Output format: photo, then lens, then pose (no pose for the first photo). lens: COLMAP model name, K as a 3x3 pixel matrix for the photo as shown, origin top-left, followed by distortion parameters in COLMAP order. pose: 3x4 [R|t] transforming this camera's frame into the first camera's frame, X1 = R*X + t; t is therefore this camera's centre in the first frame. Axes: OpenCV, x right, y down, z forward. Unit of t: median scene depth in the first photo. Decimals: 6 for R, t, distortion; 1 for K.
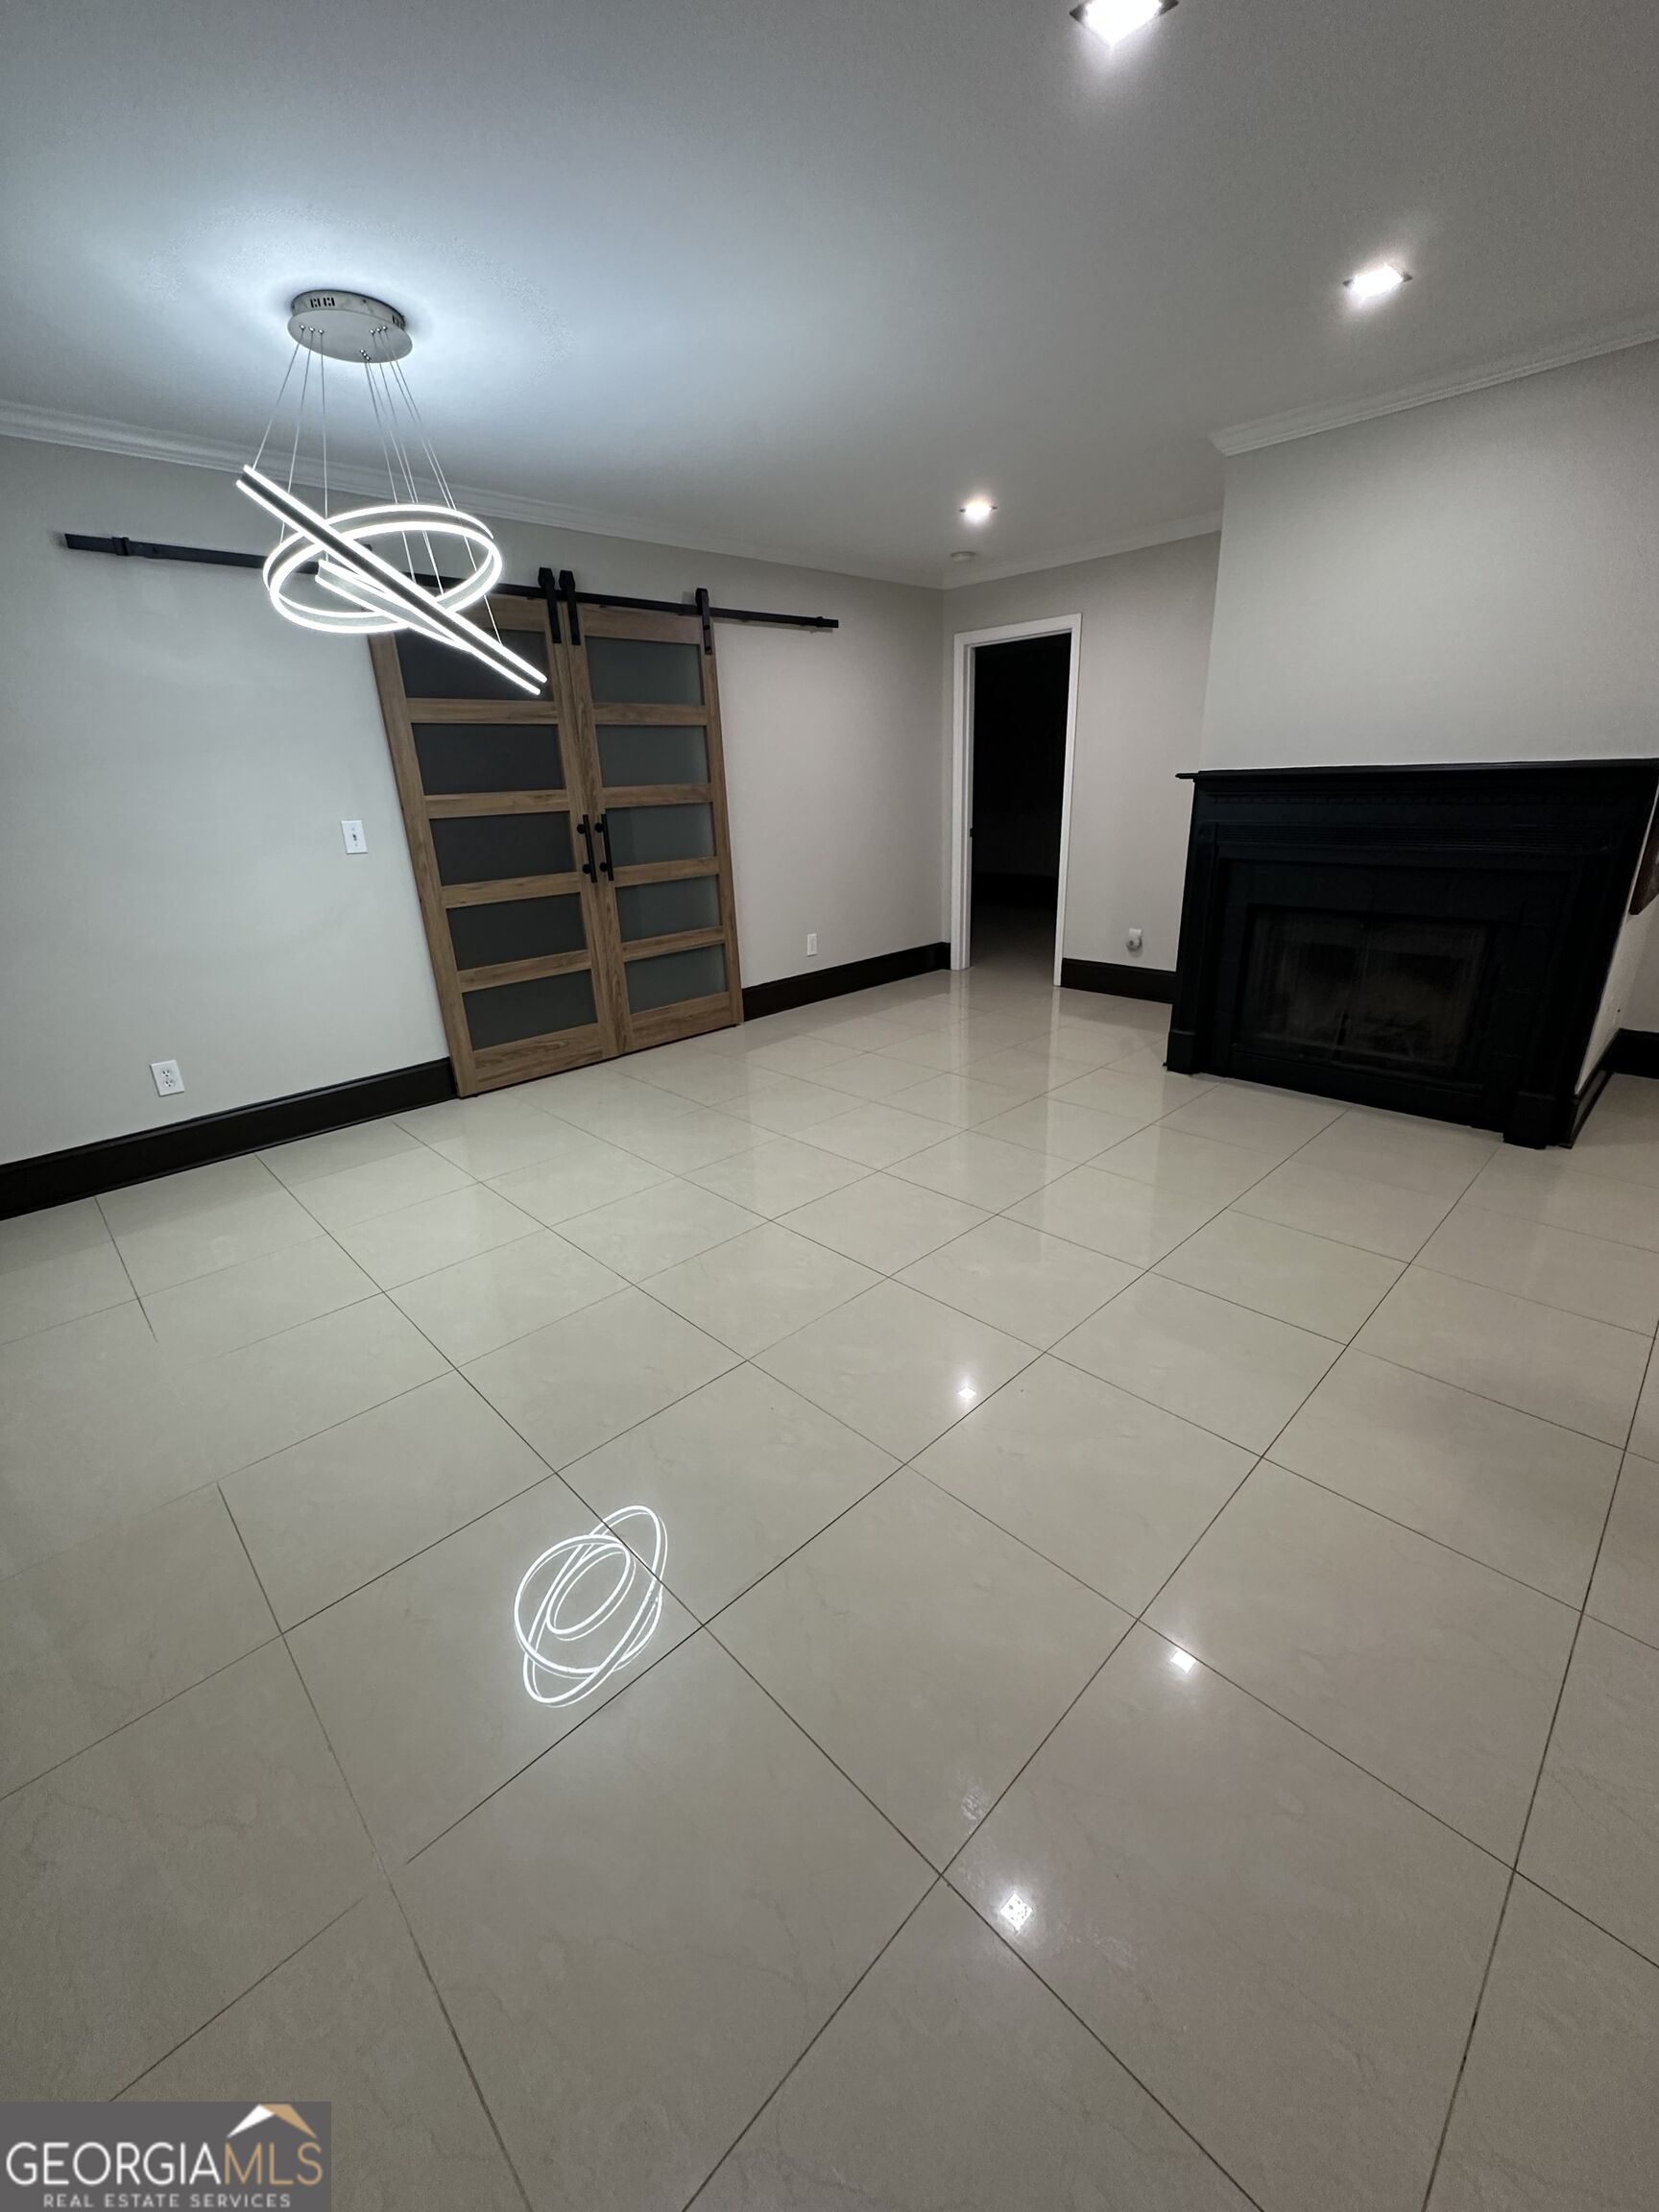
lens RADIAL K [[884.0, 0, 827.8], [0, 884.0, 1100.5], [0, 0, 1]] dist [-0.004085, 0.000681]
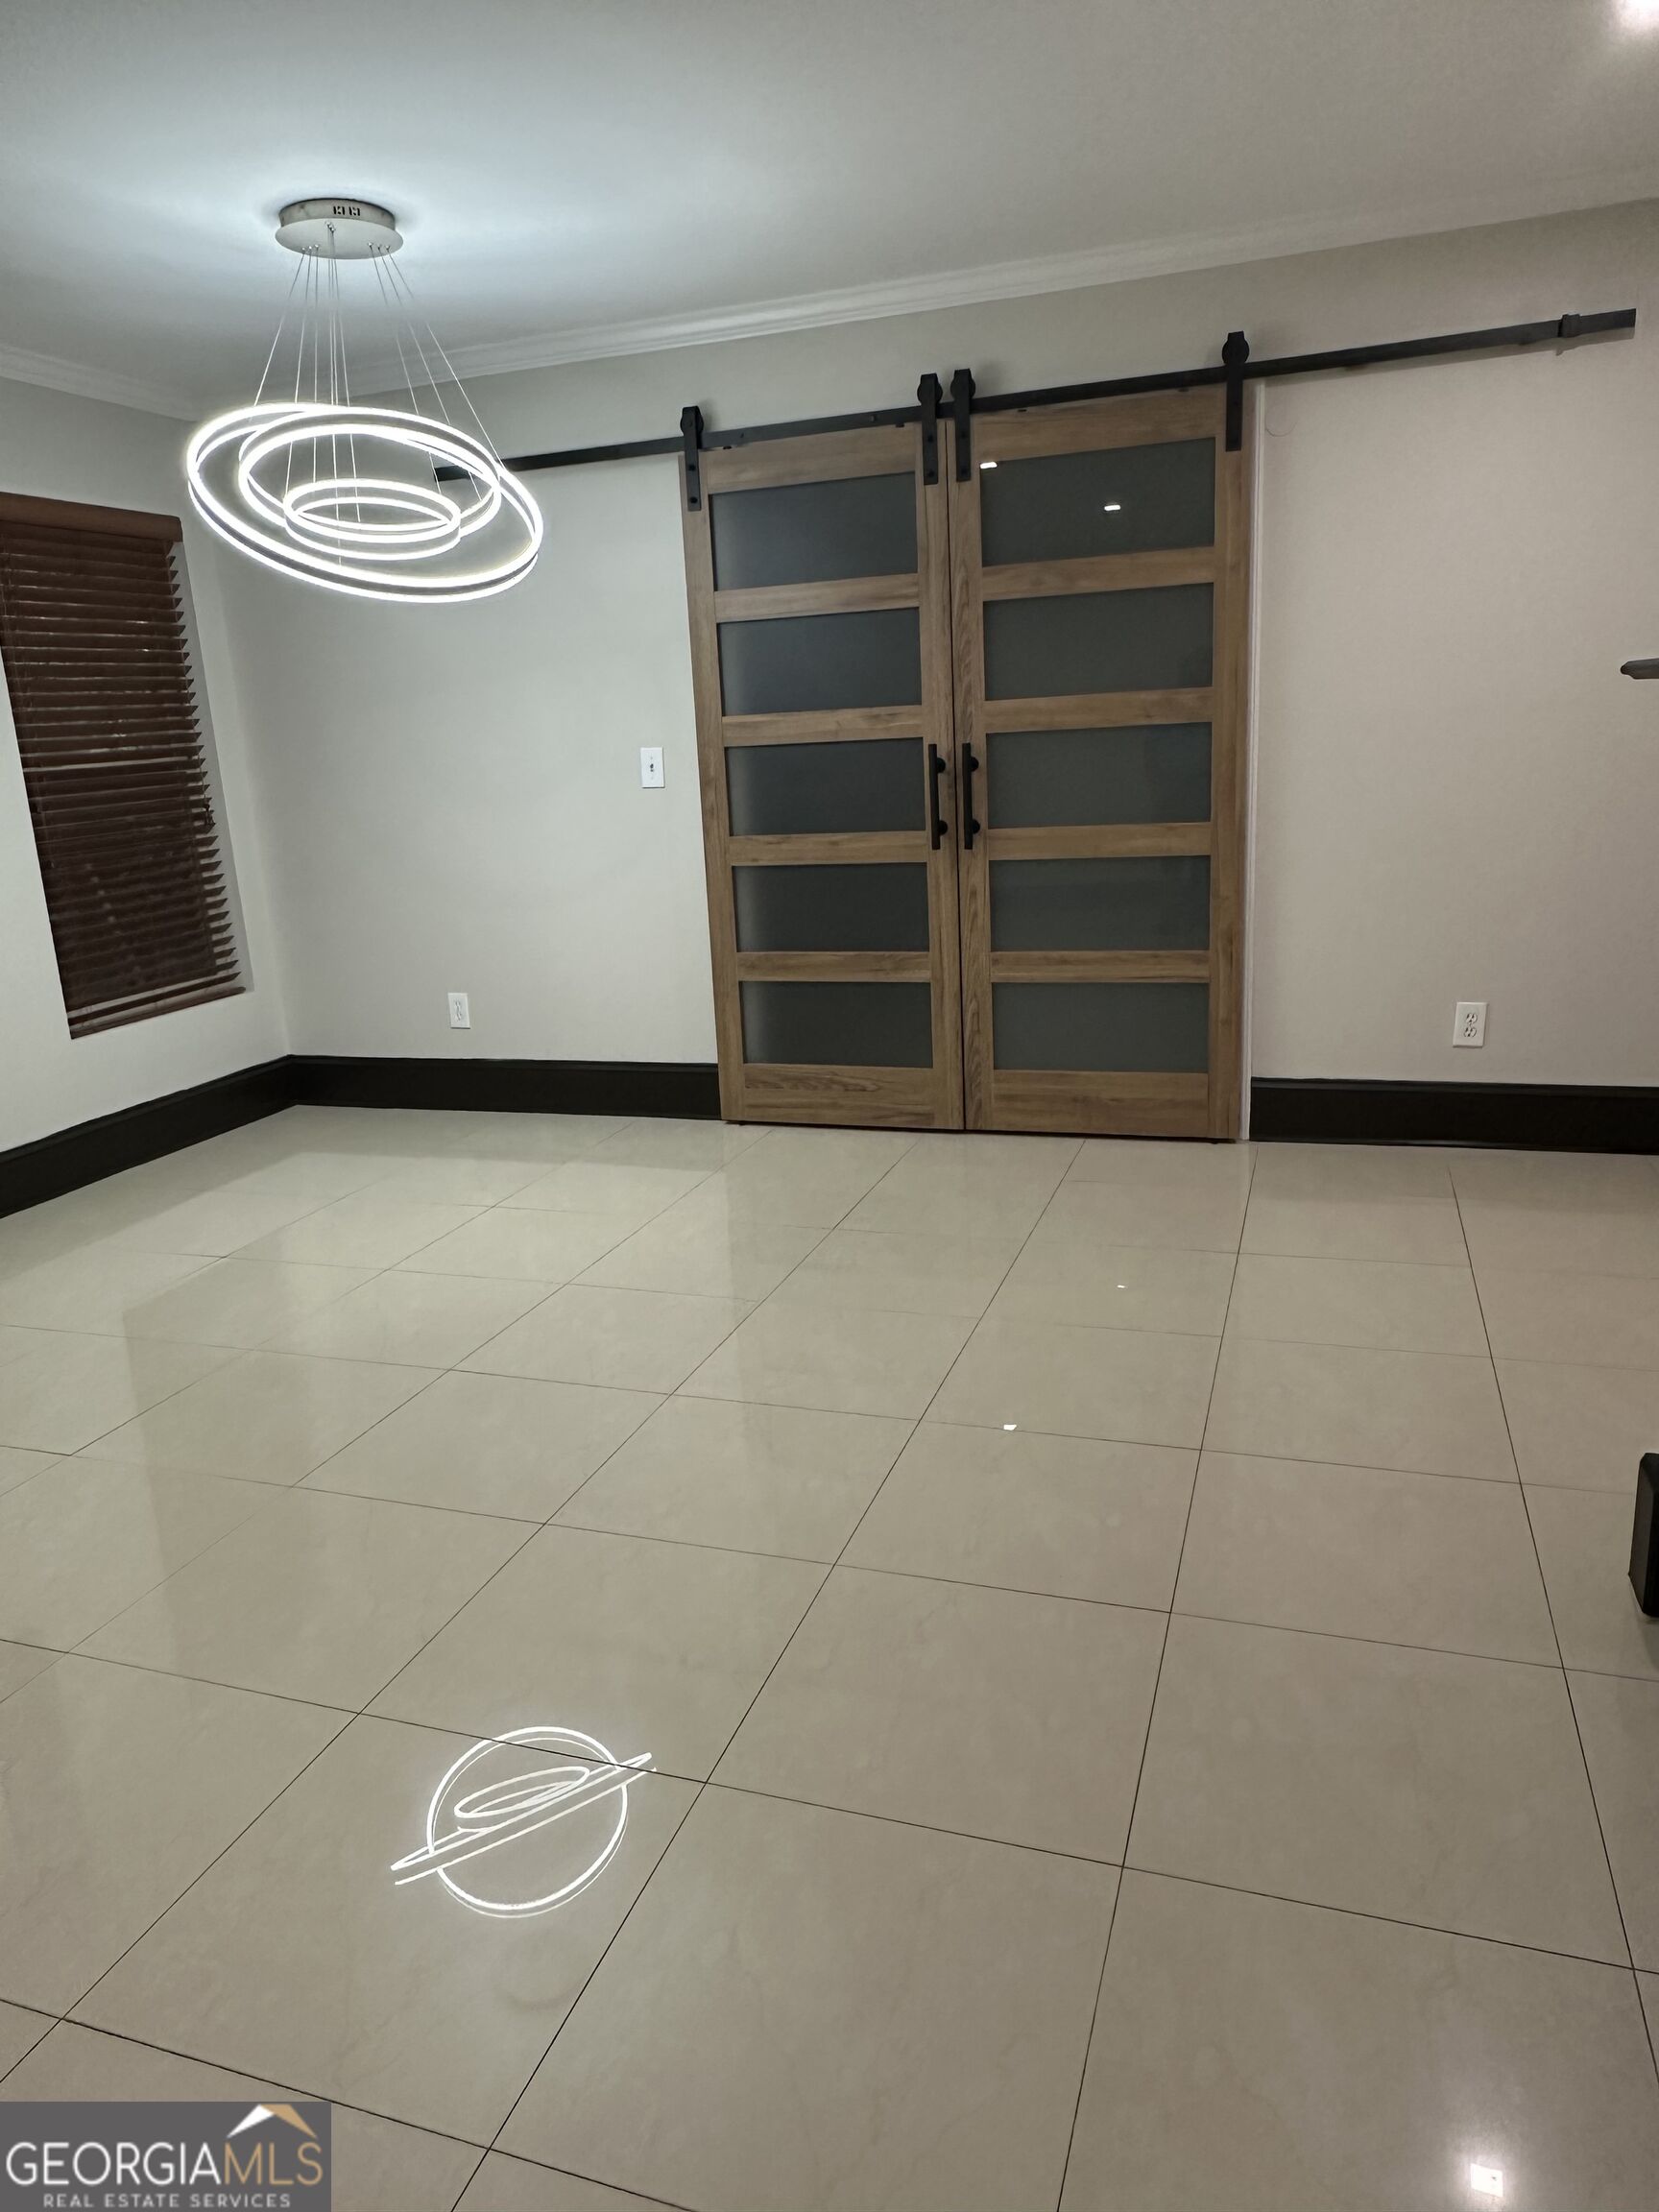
lens RADIAL K [[1491.8, 0, 830.3], [0, 1491.8, 1117.1], [0, 0, 1]] dist [-0.008147, 0.004029]
pose [[0.455451, 0.238730, -0.857655, 0.672356], [-0.273881, 0.954227, 0.120168, -0.175489], [0.847085, 0.180165, 0.499987, 0.448370]]
